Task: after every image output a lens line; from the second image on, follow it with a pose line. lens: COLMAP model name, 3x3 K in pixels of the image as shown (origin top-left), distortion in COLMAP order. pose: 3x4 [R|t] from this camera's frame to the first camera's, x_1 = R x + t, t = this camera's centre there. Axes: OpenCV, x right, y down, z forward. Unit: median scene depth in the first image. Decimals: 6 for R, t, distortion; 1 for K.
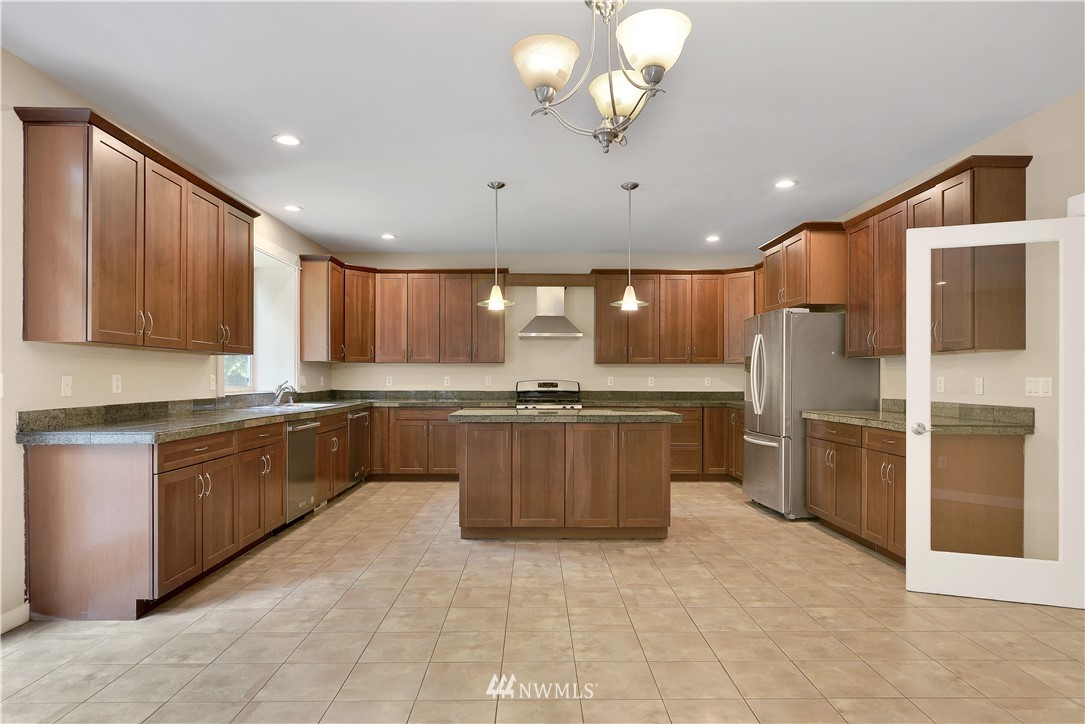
lens RADIAL K [[615.1, 0, 542.5], [0, 615.1, 362.0], [0, 0, 1]] dist [0.004086, 0.000958]
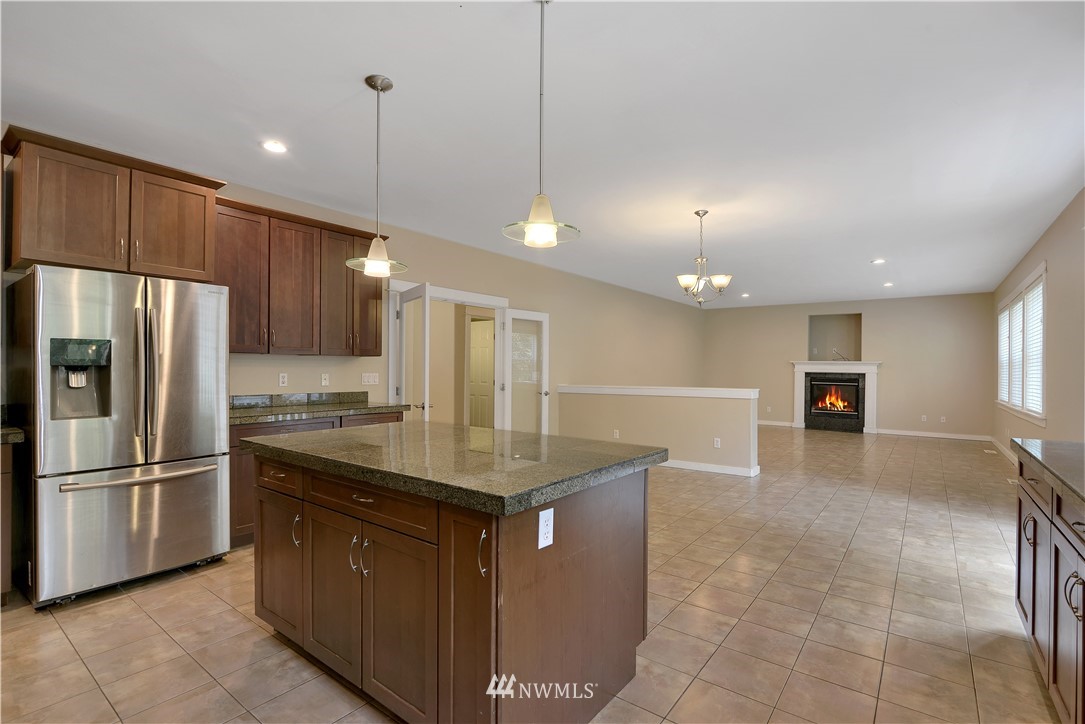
lens RADIAL K [[505.8, 0, 540.4], [0, 505.8, 367.3], [0, 0, 1]] dist [-0.009782, -0.000106]
pose [[-0.782885, -0.005429, 0.622143, -0.342855], [-0.023445, 0.999509, -0.020781, 0.019828], [-0.621725, -0.030855, -0.782628, 1.396896]]
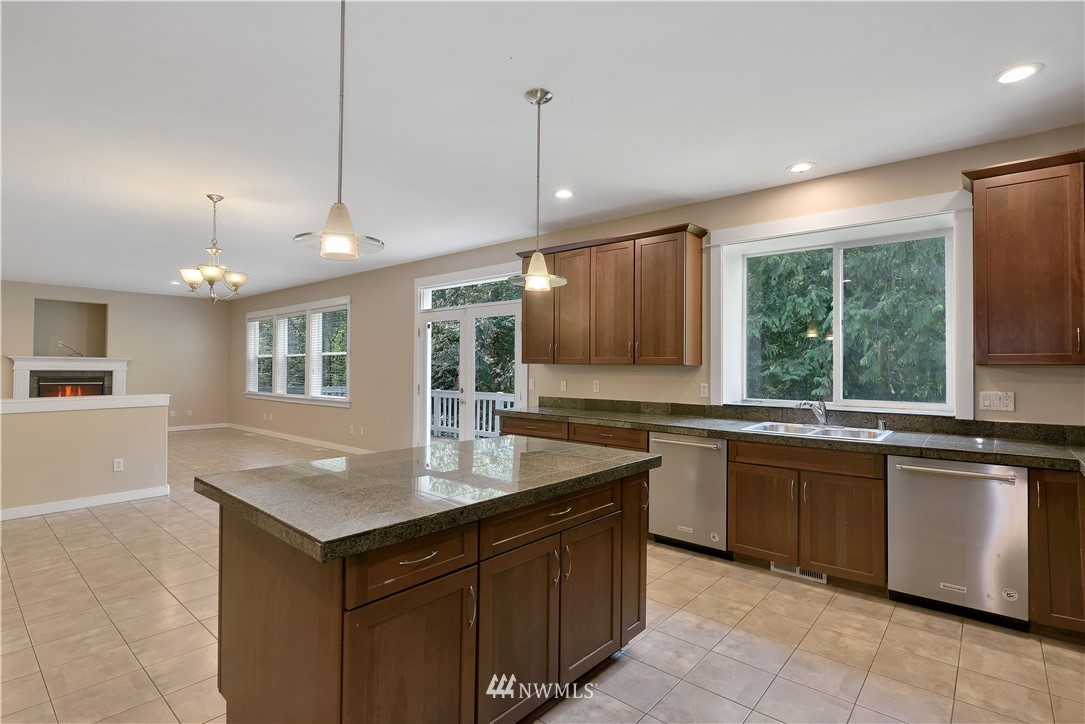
lens RADIAL K [[524.3, 0, 542.5], [0, 524.3, 362.0], [0, 0, 1]] dist [-0.005351, 0.000066]
pose [[-0.664978, -0.009441, -0.746803, 0.345633], [0.012548, 0.999638, -0.023810, 0.002359], [0.746757, -0.025204, -0.664619, 1.454266]]
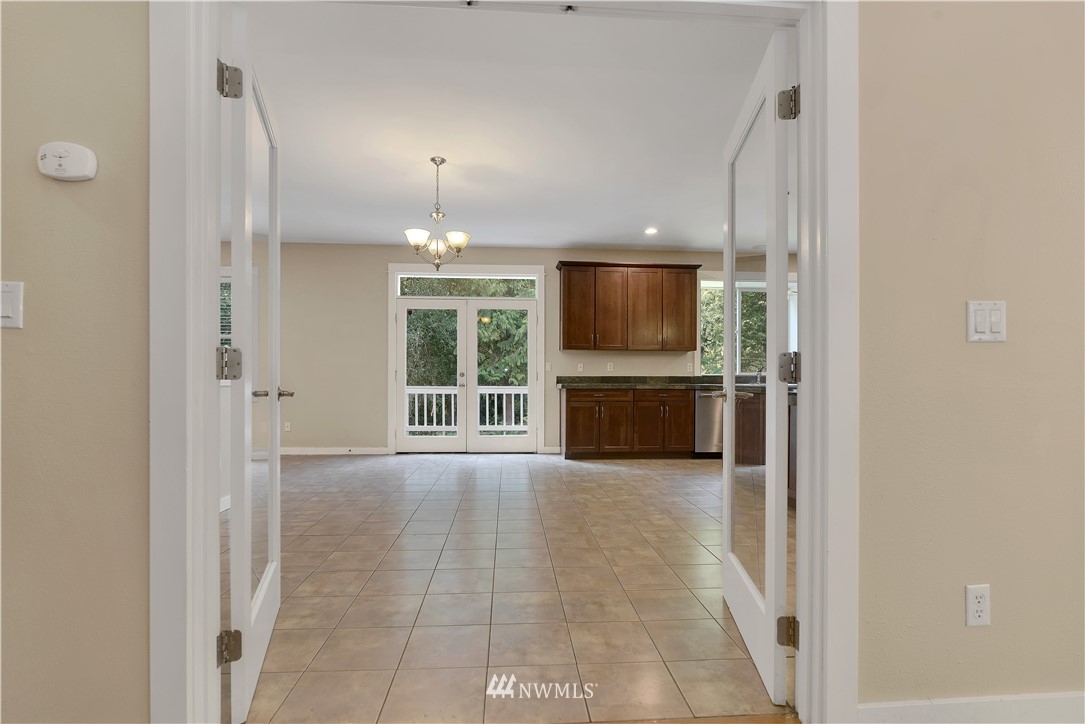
lens RADIAL K [[515.7, 0, 539.9], [0, 515.7, 376.2], [0, 0, 1]] dist [-0.014164, -0.000267]
pose [[0.048107, -0.011214, -0.998779, 0.933739], [0.022055, 0.999705, -0.010162, 0.065705], [0.998599, -0.021539, 0.048340, 0.527947]]
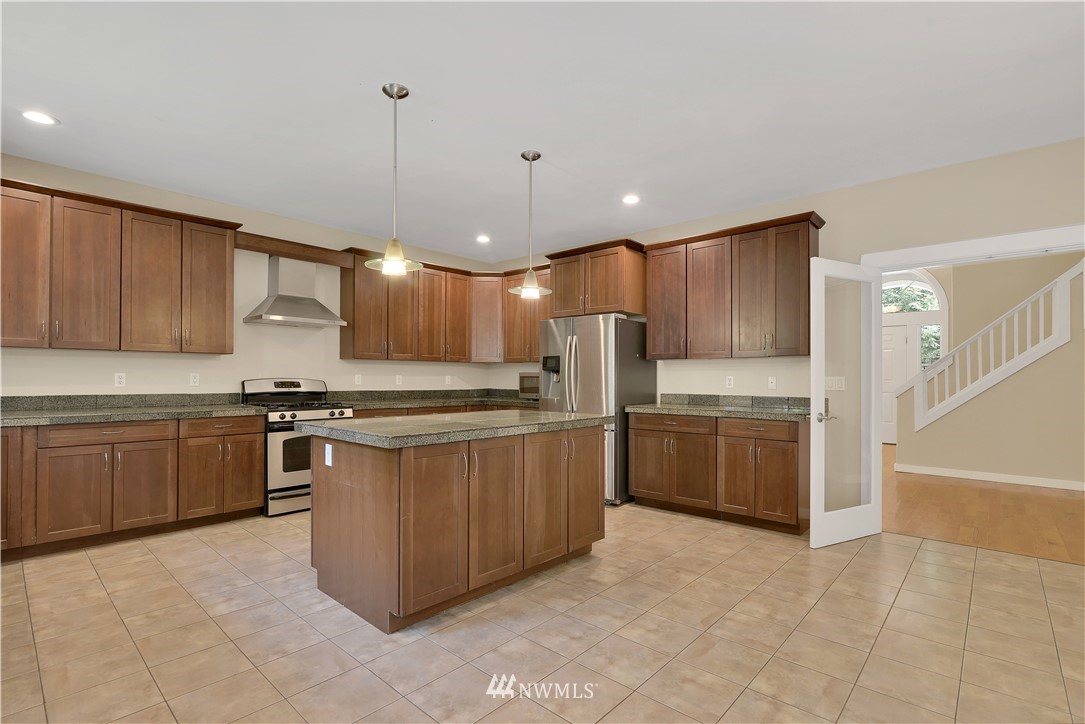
lens RADIAL K [[505.8, 0, 540.4], [0, 505.8, 367.3], [0, 0, 1]] dist [-0.009782, -0.000106]
pose [[0.684198, 0.016654, 0.729106, -0.395854], [-0.022003, 0.999756, -0.002188, 0.015917], [-0.728964, -0.014546, 0.684397, 0.535449]]
